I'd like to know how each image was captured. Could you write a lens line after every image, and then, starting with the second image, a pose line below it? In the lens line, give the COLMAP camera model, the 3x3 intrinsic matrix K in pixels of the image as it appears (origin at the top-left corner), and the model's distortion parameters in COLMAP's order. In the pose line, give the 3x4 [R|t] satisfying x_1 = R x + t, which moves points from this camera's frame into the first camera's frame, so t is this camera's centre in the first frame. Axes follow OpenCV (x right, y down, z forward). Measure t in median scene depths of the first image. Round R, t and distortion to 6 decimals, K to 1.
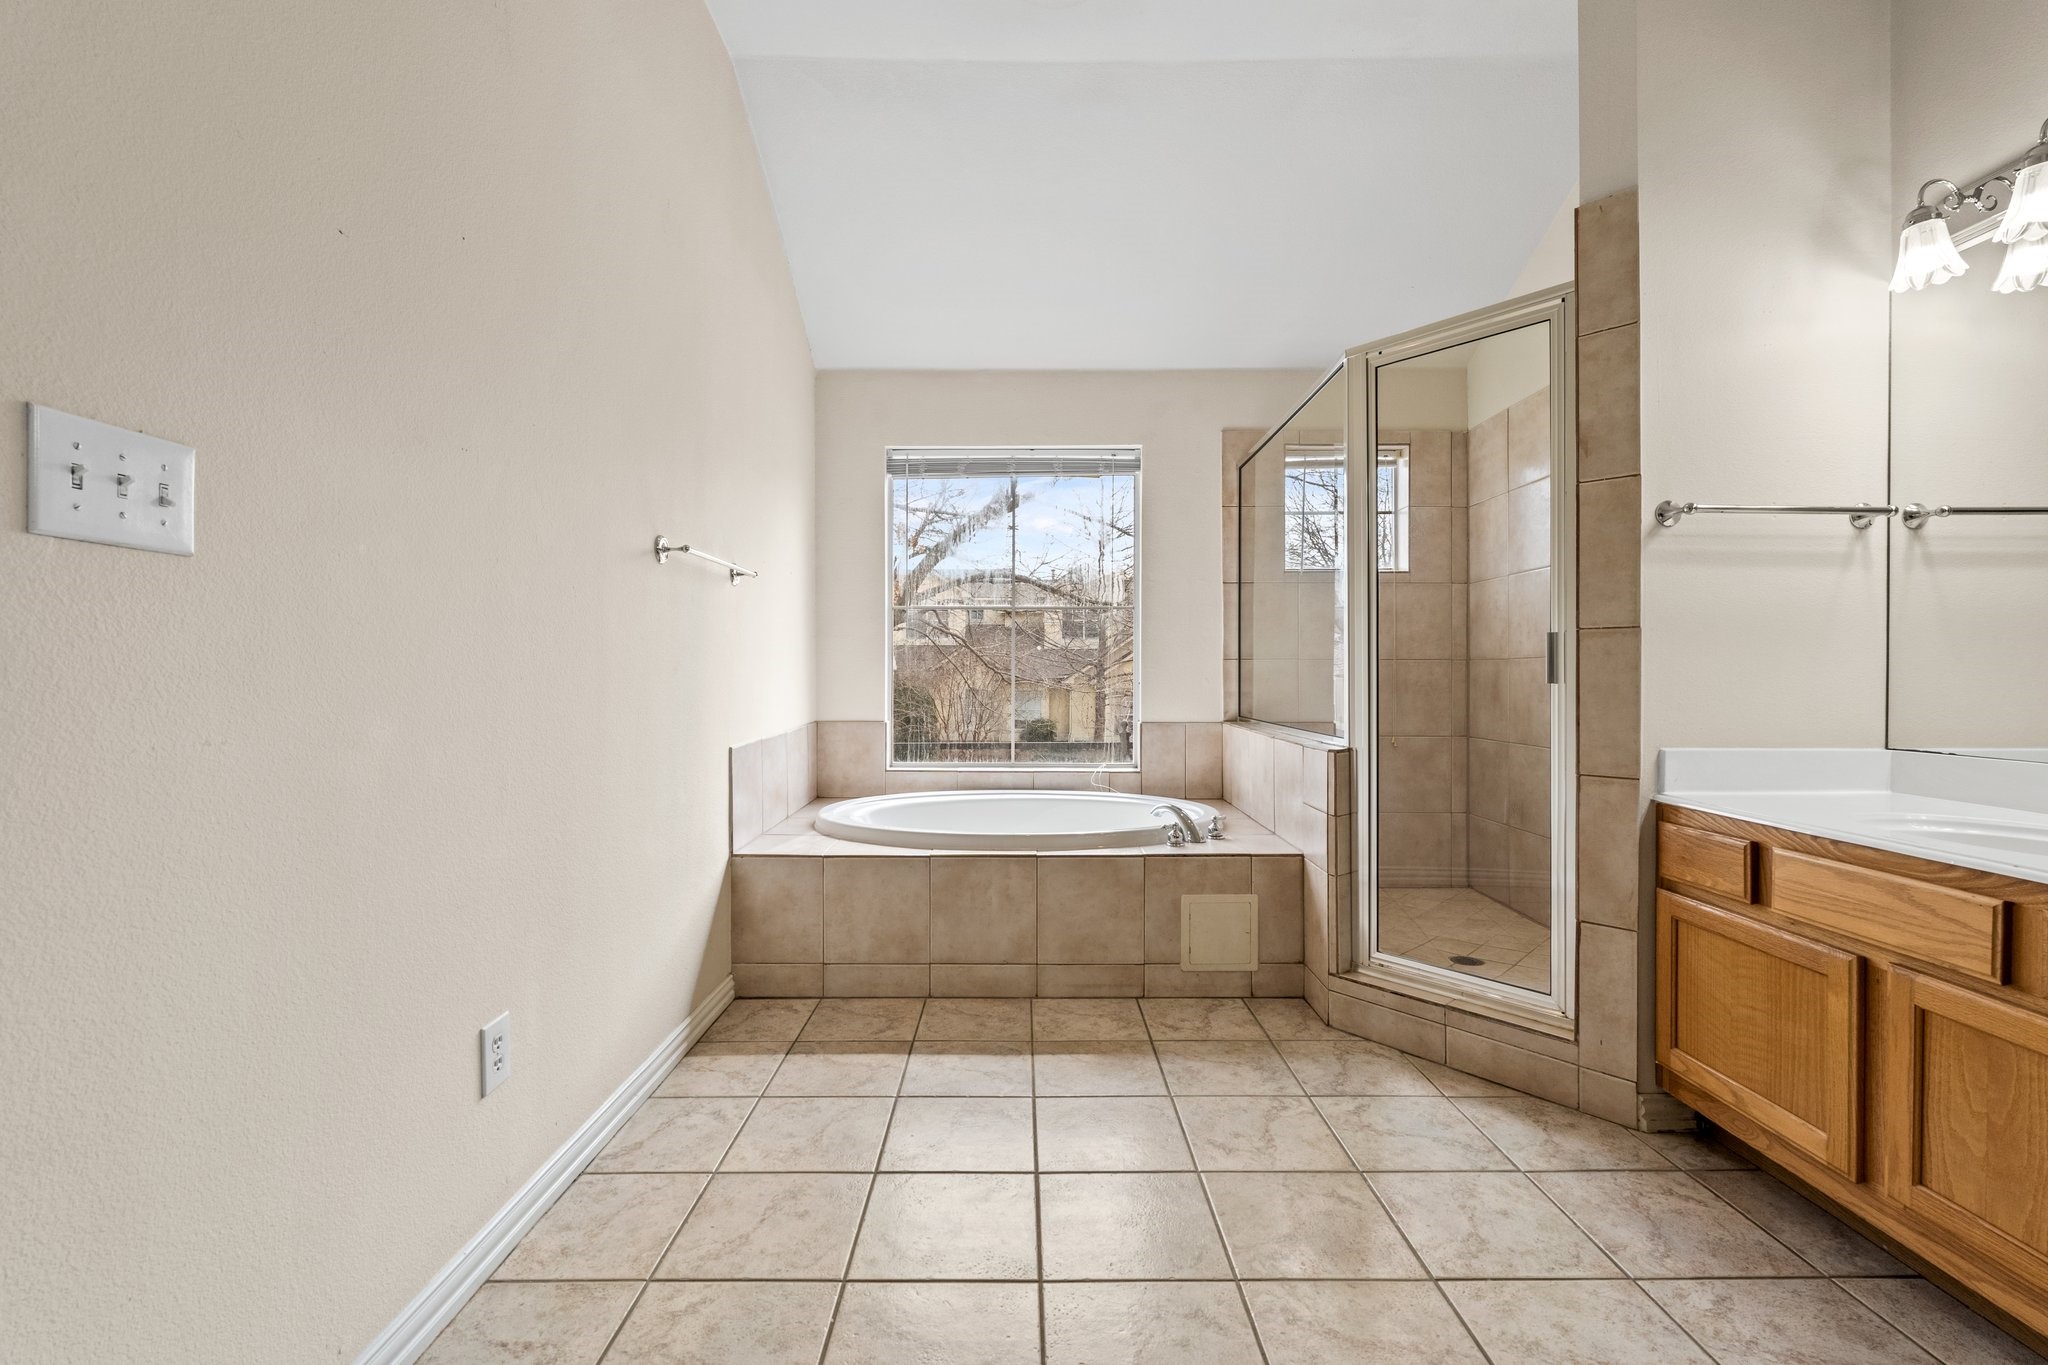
lens RADIAL K [[924.2, 0, 1024.0], [0, 924.2, 682.5], [0, 0, 1]] dist [-0.003490, 0.000197]
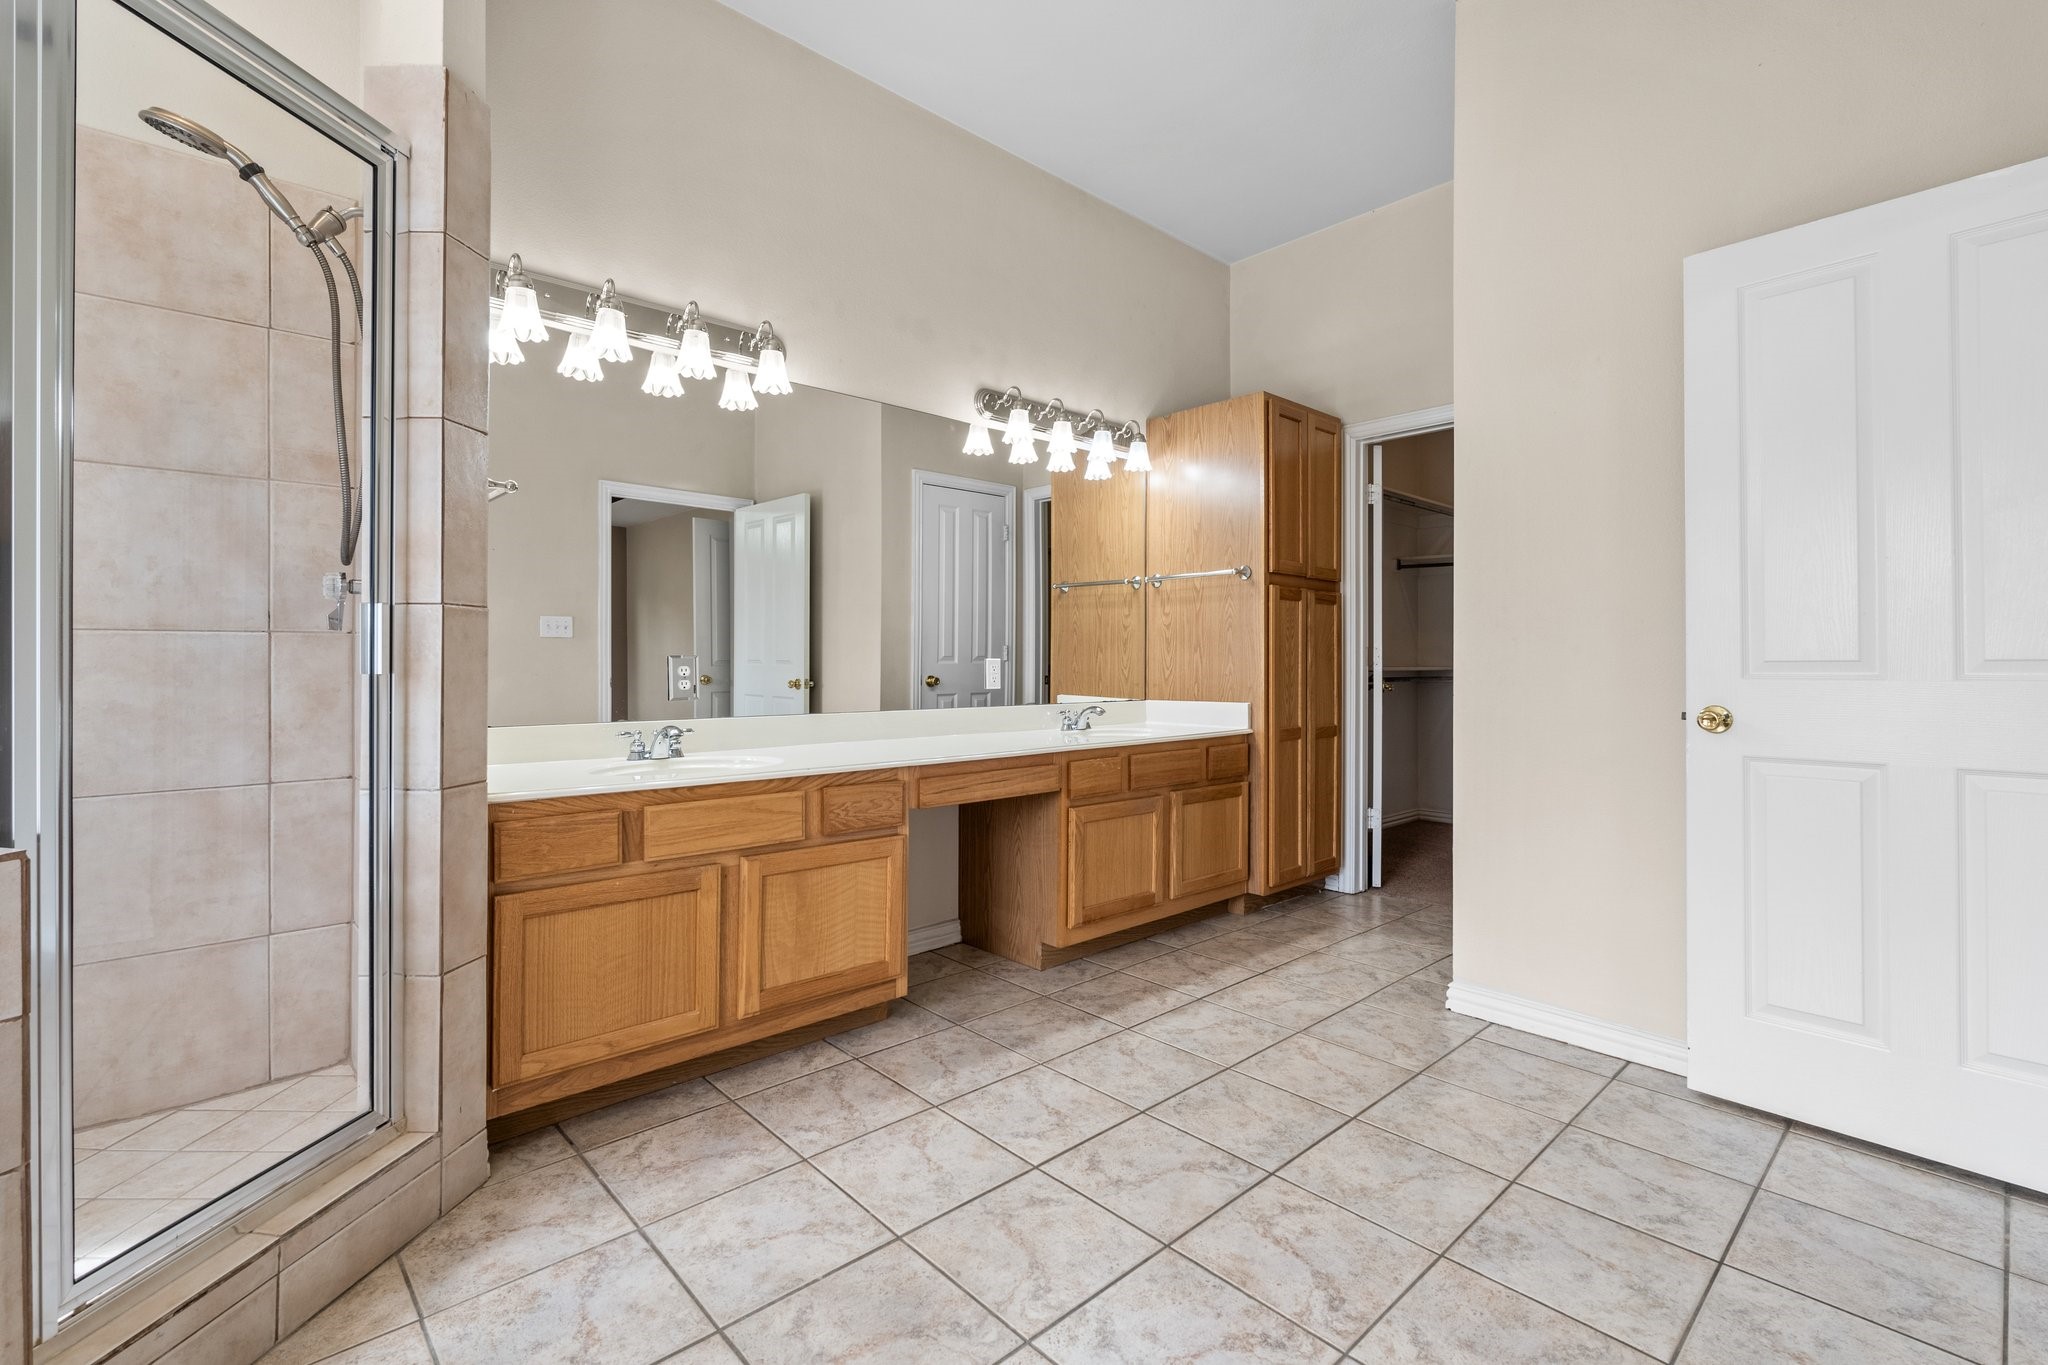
lens RADIAL K [[904.3, 0, 1016.2], [0, 904.3, 655.3], [0, 0, 1]] dist [0.000244, 0.000054]
pose [[-0.672239, -0.000910, 0.740333, -0.358211], [0.000735, 0.999998, 0.001896, -0.017617], [-0.740334, 0.001819, -0.672237, 1.391133]]
